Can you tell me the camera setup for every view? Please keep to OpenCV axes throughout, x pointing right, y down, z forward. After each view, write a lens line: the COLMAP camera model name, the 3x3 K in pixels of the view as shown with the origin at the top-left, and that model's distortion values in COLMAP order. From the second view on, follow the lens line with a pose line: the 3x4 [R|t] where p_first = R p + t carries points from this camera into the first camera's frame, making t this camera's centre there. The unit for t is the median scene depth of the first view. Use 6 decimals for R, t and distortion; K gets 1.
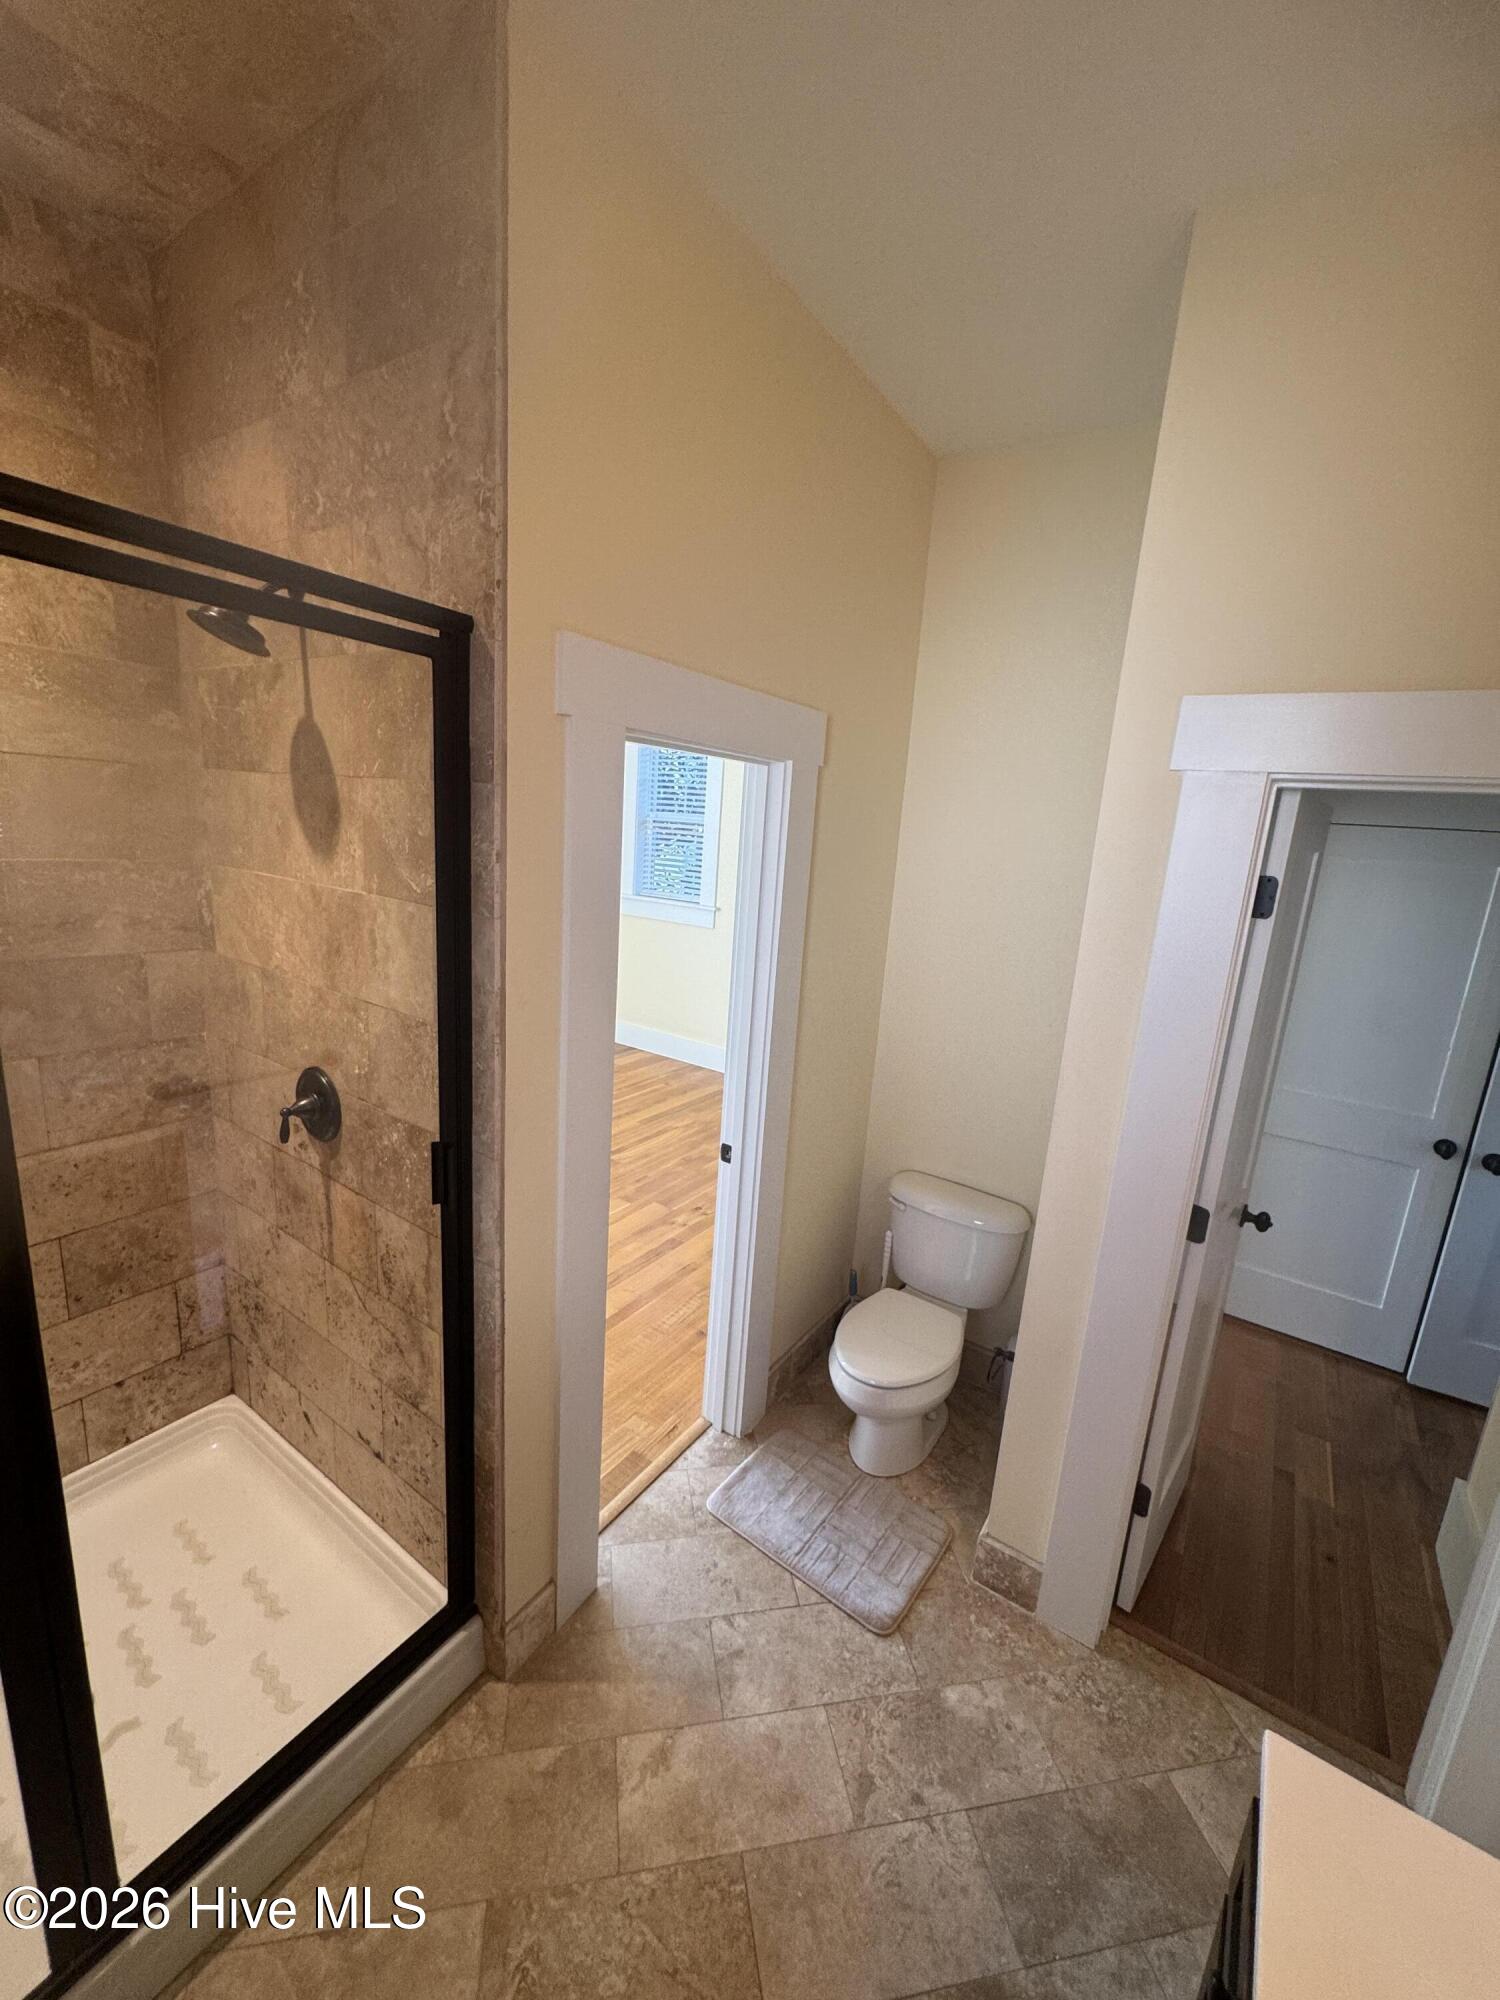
lens RADIAL K [[801.0, 0, 750.0], [0, 801.0, 1000.0], [0, 0, 1]] dist [-0.001280, -0.000131]
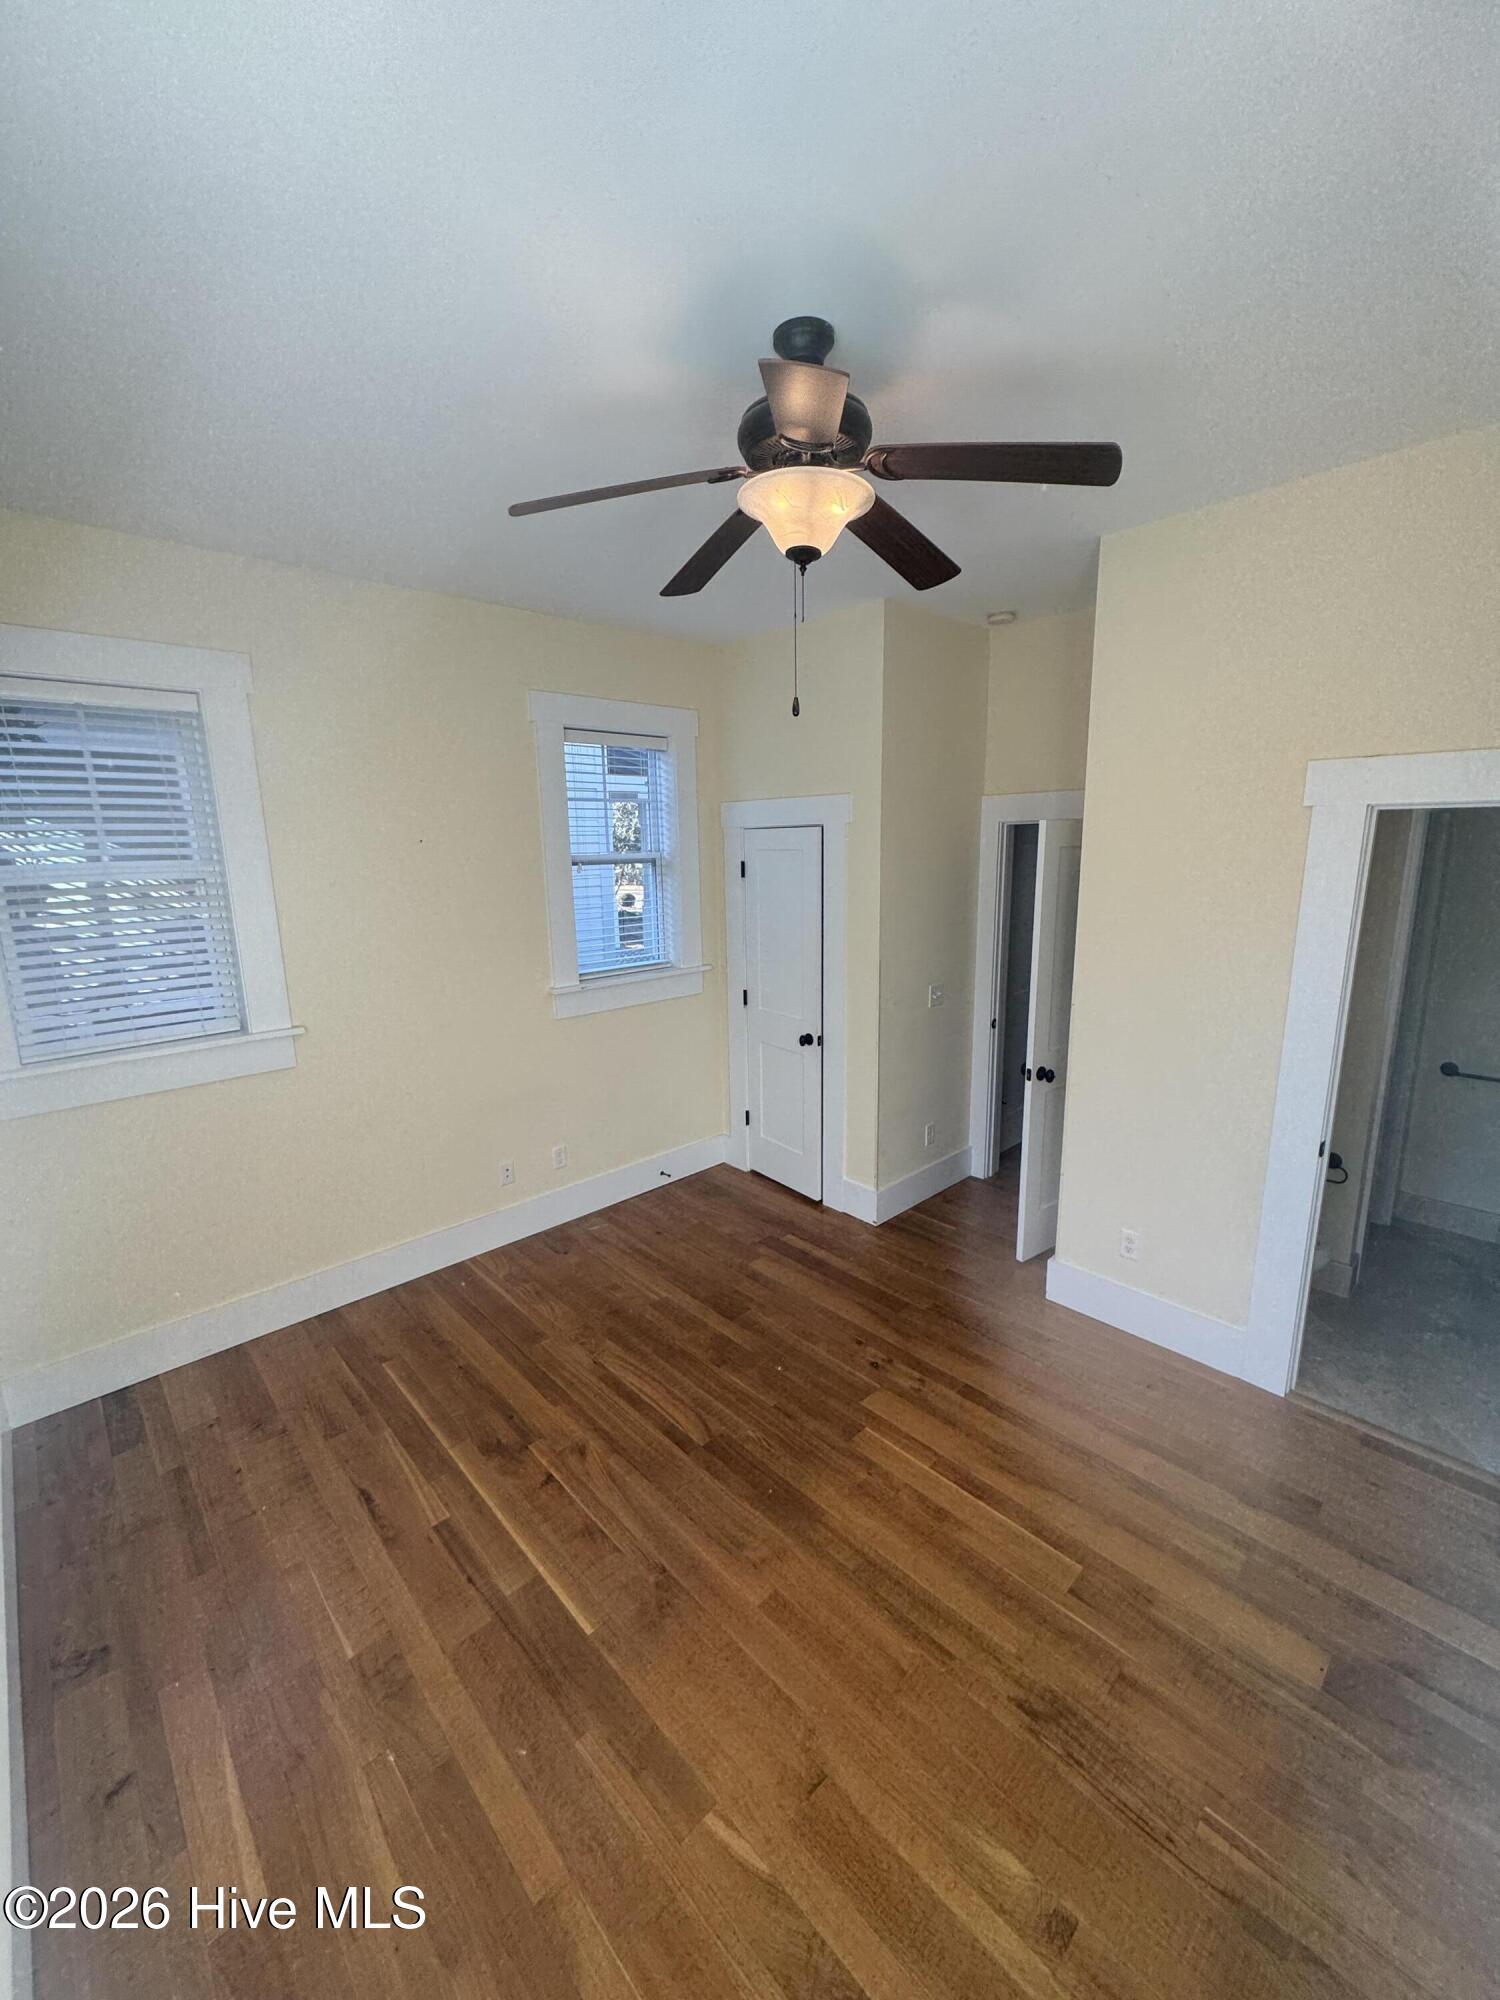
lens RADIAL K [[801.0, 0, 750.0], [0, 801.0, 1000.0], [0, 0, 1]] dist [-0.001280, -0.000131]
pose [[0.221233, -0.264046, 0.938795, -0.594080], [0.241218, 0.947552, 0.209665, -0.214358], [-0.944918, 0.180069, 0.273323, 0.698683]]
